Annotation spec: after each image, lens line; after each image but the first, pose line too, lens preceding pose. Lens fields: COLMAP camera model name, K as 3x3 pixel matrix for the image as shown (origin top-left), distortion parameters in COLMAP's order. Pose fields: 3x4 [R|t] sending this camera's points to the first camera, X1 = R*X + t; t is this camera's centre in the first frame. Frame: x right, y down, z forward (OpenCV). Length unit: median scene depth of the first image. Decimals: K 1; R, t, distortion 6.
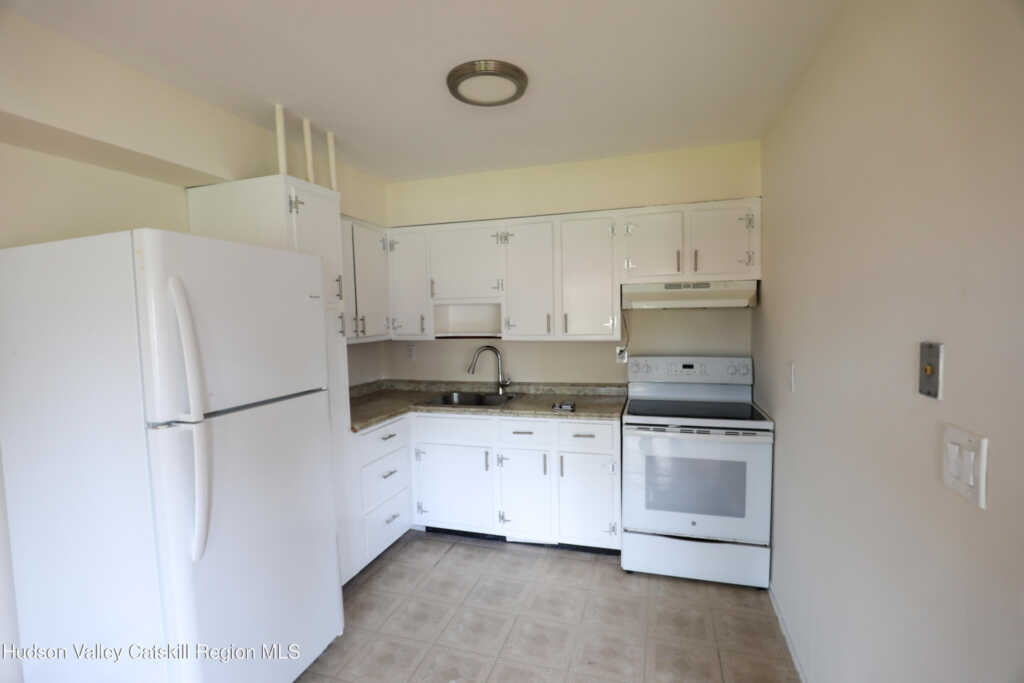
lens RADIAL K [[471.2, 0, 515.9], [0, 471.2, 343.7], [0, 0, 1]] dist [-0.012207, -0.000311]
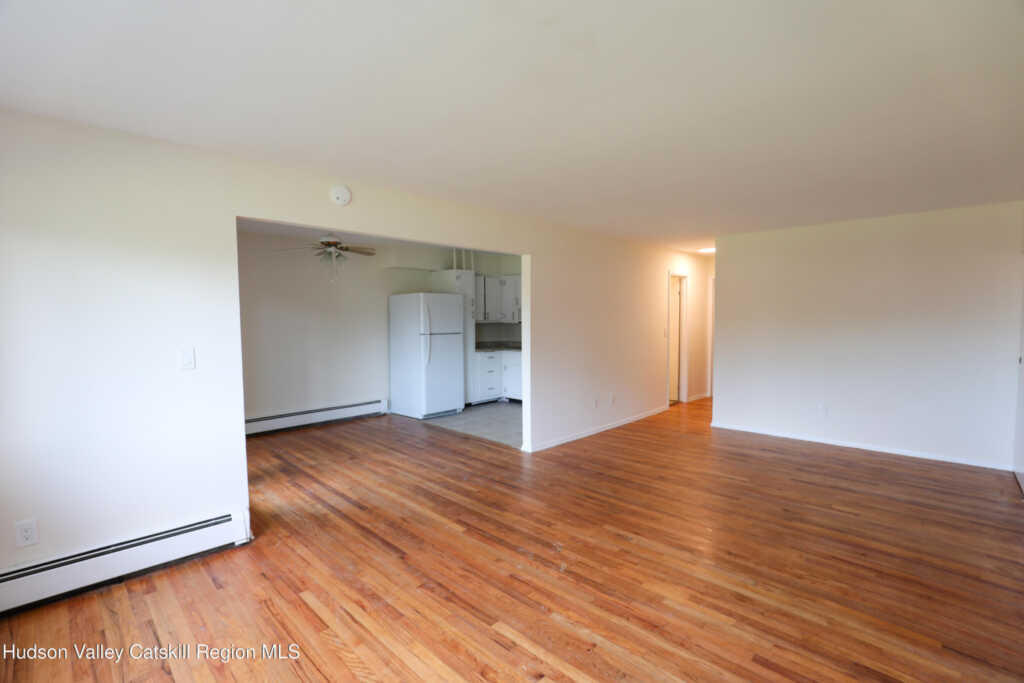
lens RADIAL K [[471.2, 0, 510.0], [0, 471.2, 341.7], [0, 0, 1]] dist [-0.012207, -0.000311]
pose [[0.890099, 0.047962, -0.453237, 1.340536], [-0.045577, 0.998830, 0.016191, 0.076389], [0.453483, 0.006245, 0.891243, -1.735397]]
